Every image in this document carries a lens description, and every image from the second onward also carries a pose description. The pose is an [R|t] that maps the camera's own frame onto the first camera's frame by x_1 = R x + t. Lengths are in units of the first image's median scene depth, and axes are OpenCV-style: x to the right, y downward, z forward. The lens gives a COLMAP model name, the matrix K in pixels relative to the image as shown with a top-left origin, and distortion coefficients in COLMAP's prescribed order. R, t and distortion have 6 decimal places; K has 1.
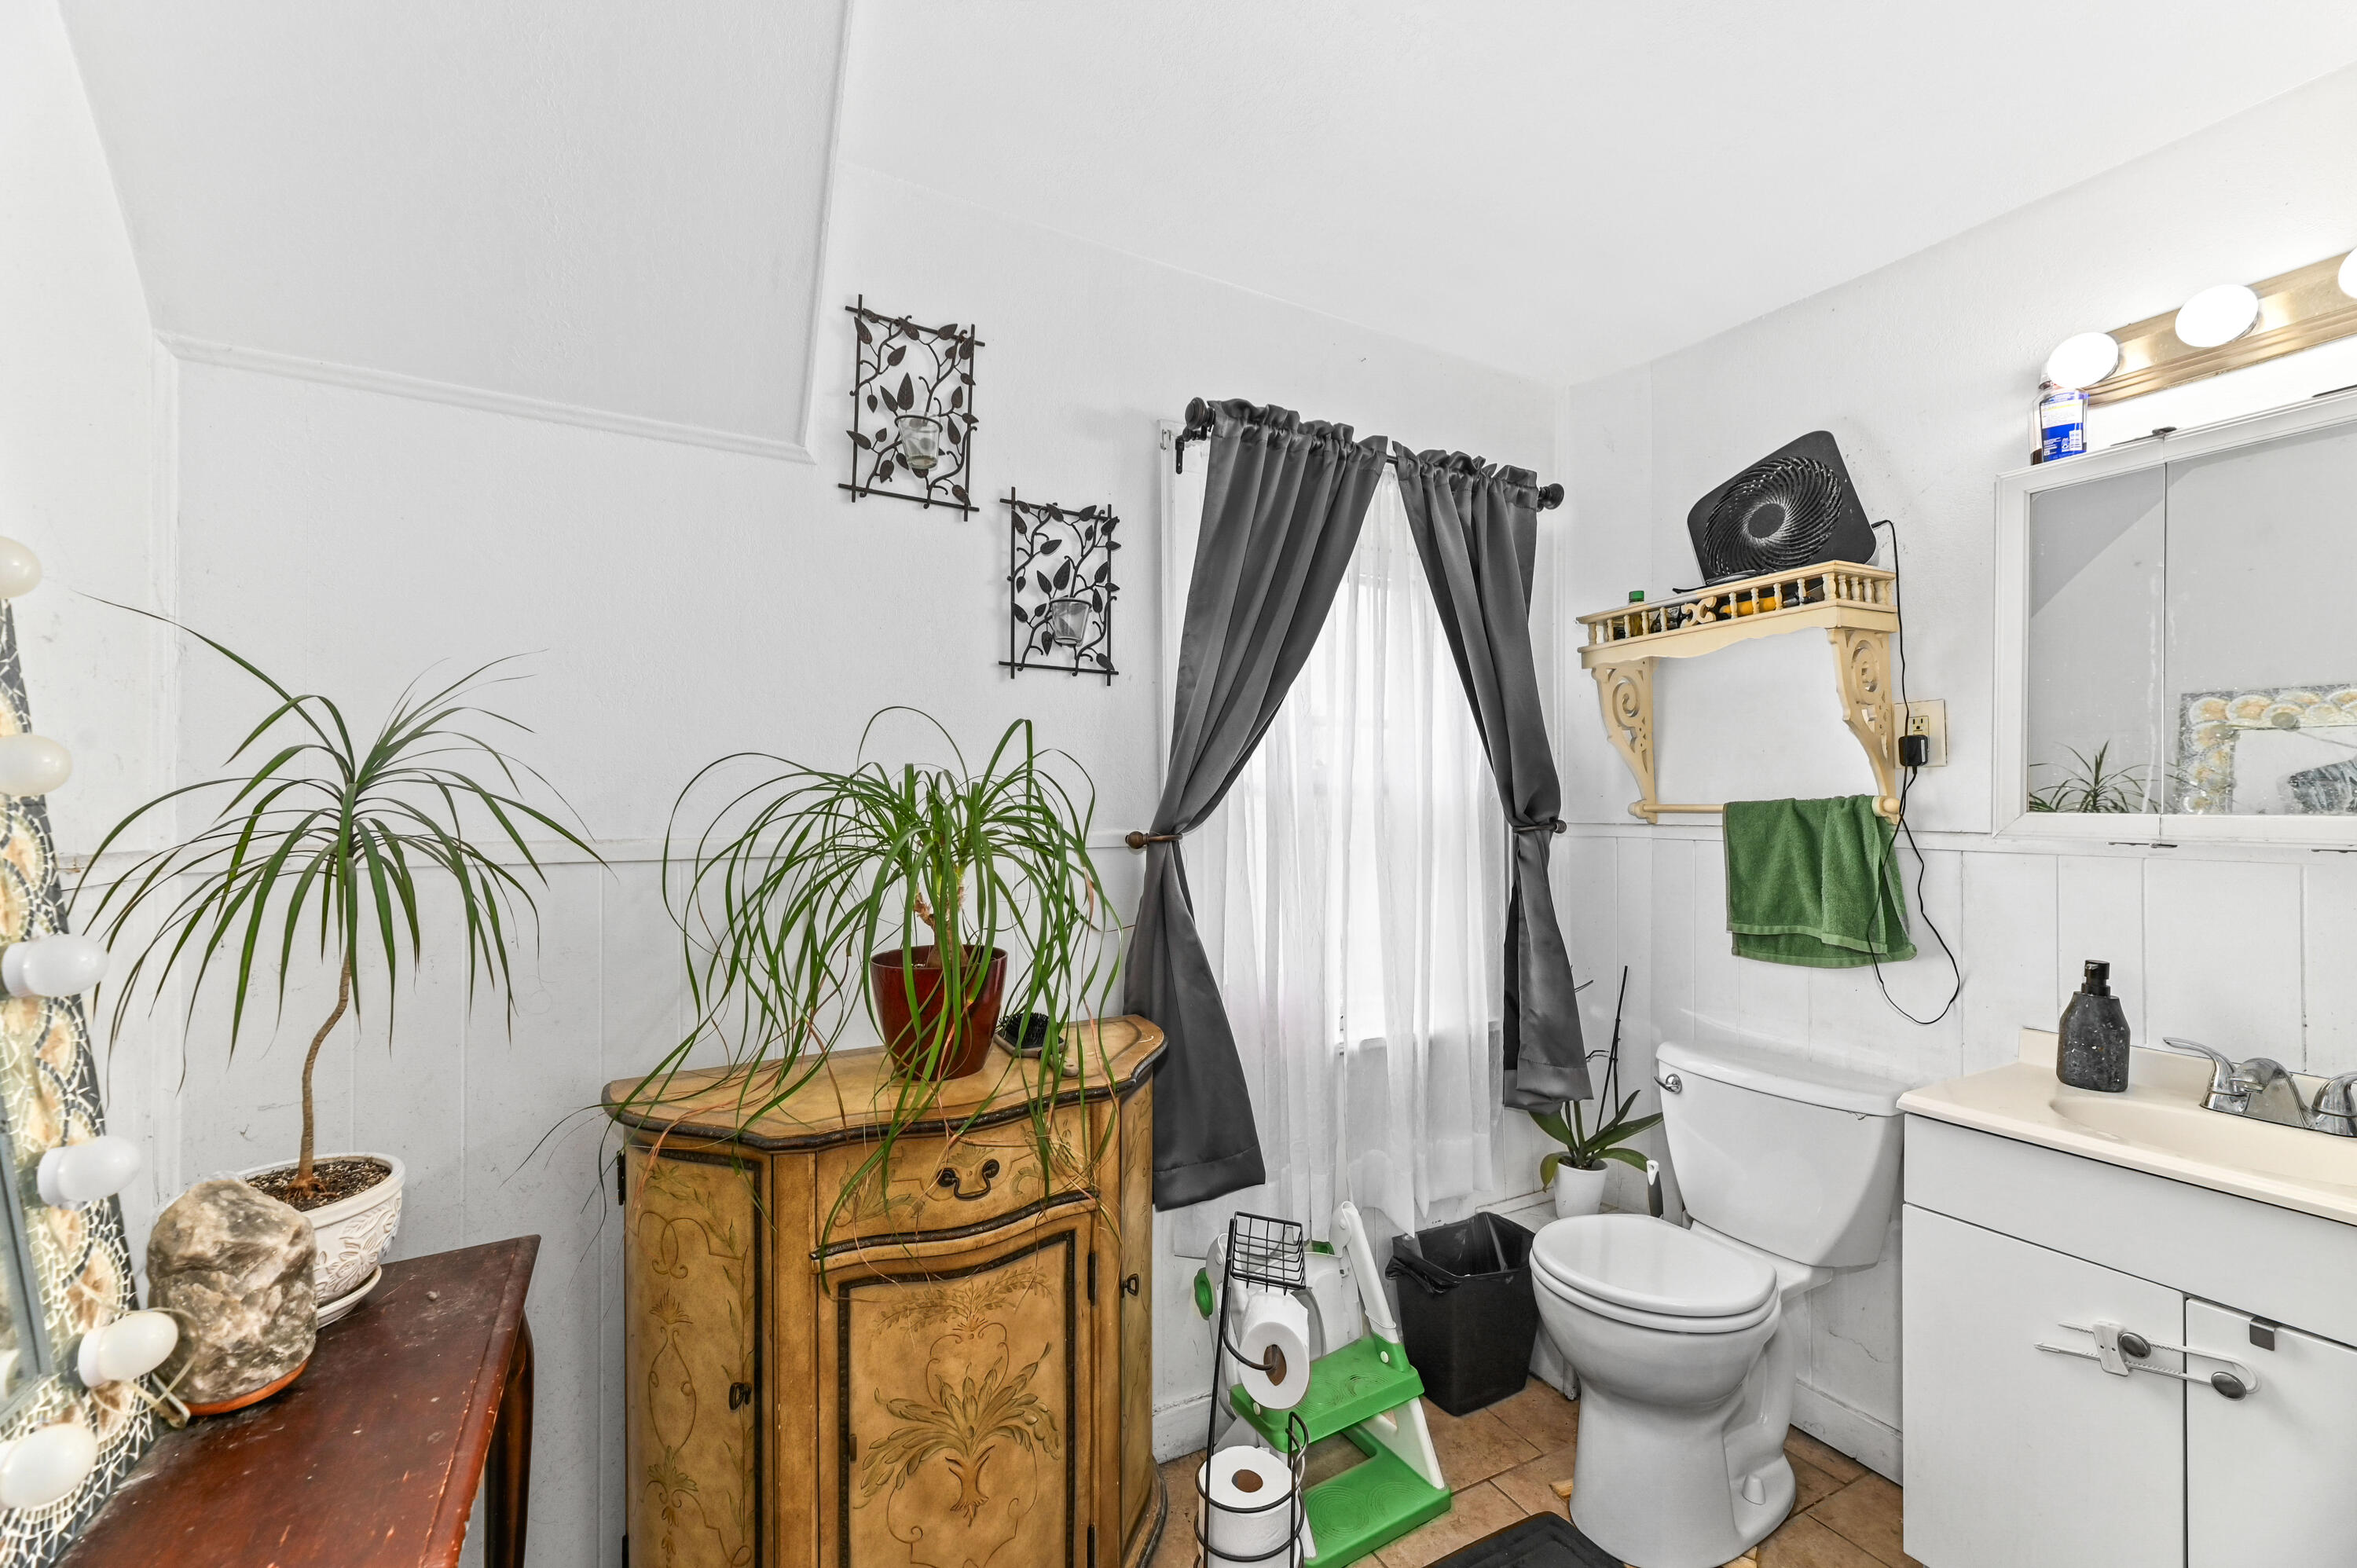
lens RADIAL K [[952.5, 0, 1180.4], [0, 952.5, 791.1], [0, 0, 1]] dist [0.009090, -0.000635]
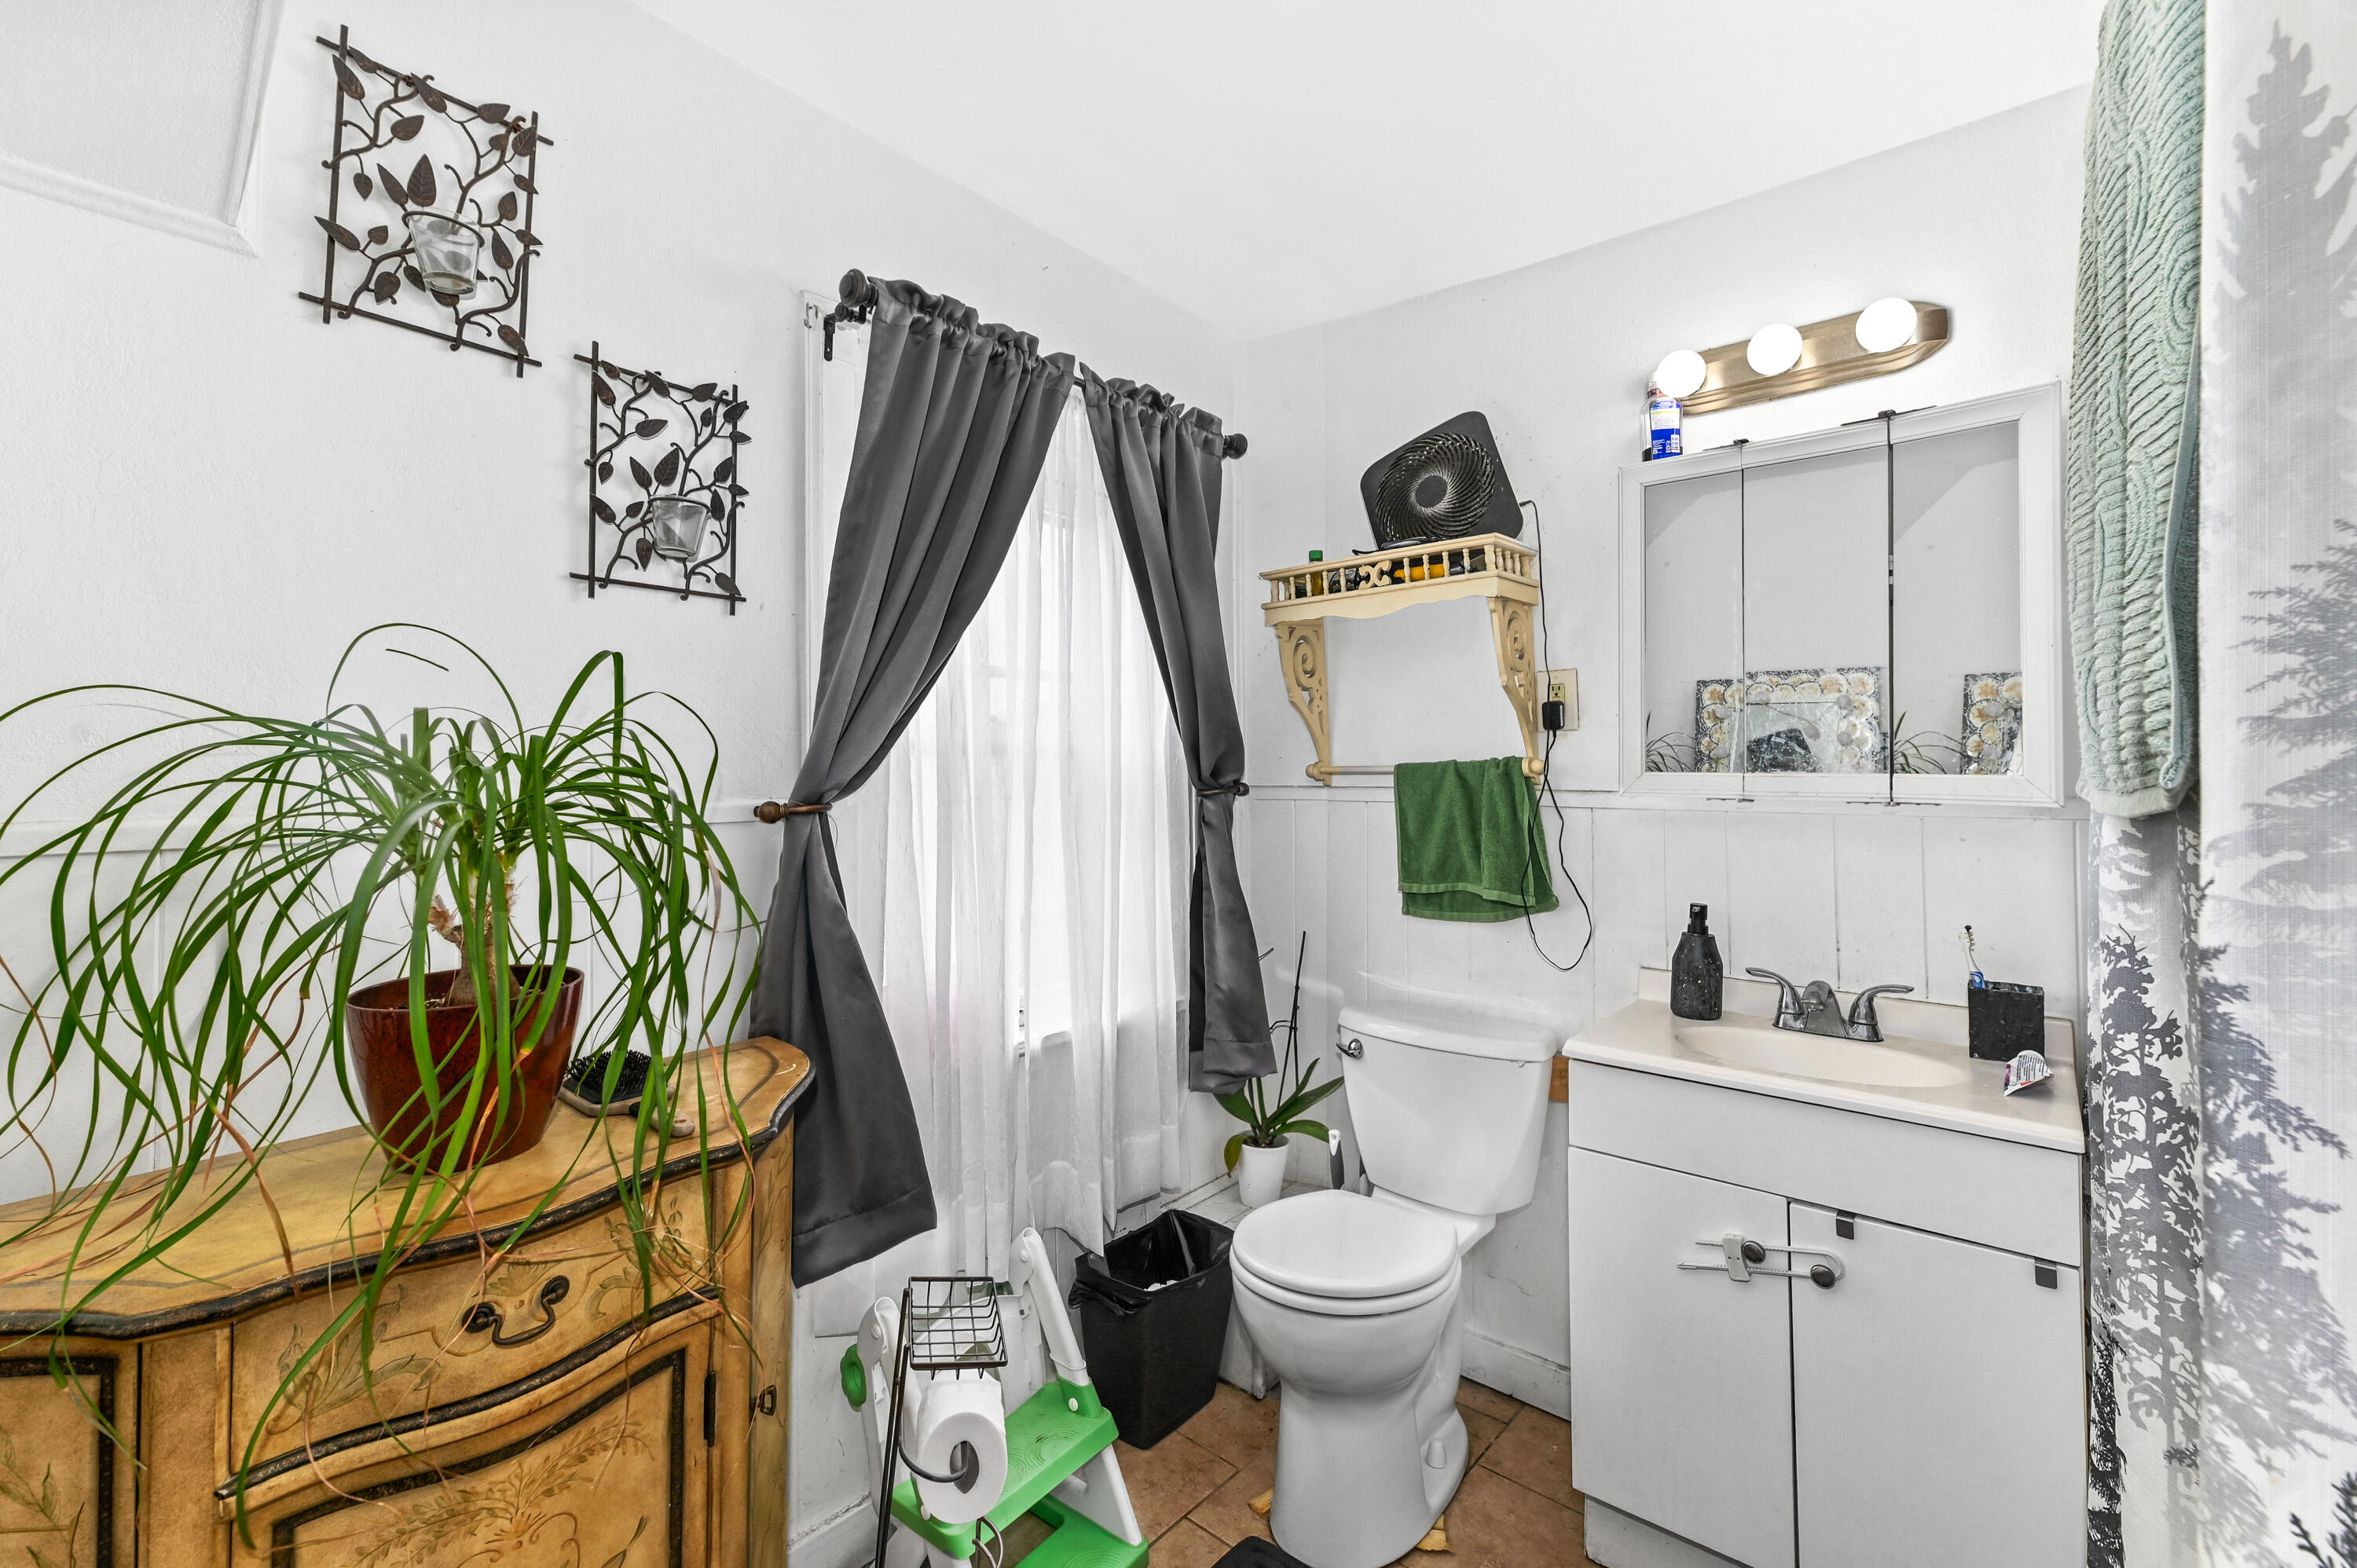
lens RADIAL K [[982.3, 0, 1168.4], [0, 982.3, 737.2], [0, 0, 1]] dist [0.011423, -0.003205]
pose [[0.928686, 0.009721, 0.370739, -0.045868], [-0.002571, 0.999801, -0.019775, 0.005157], [-0.370857, 0.017412, 0.928527, 0.132488]]
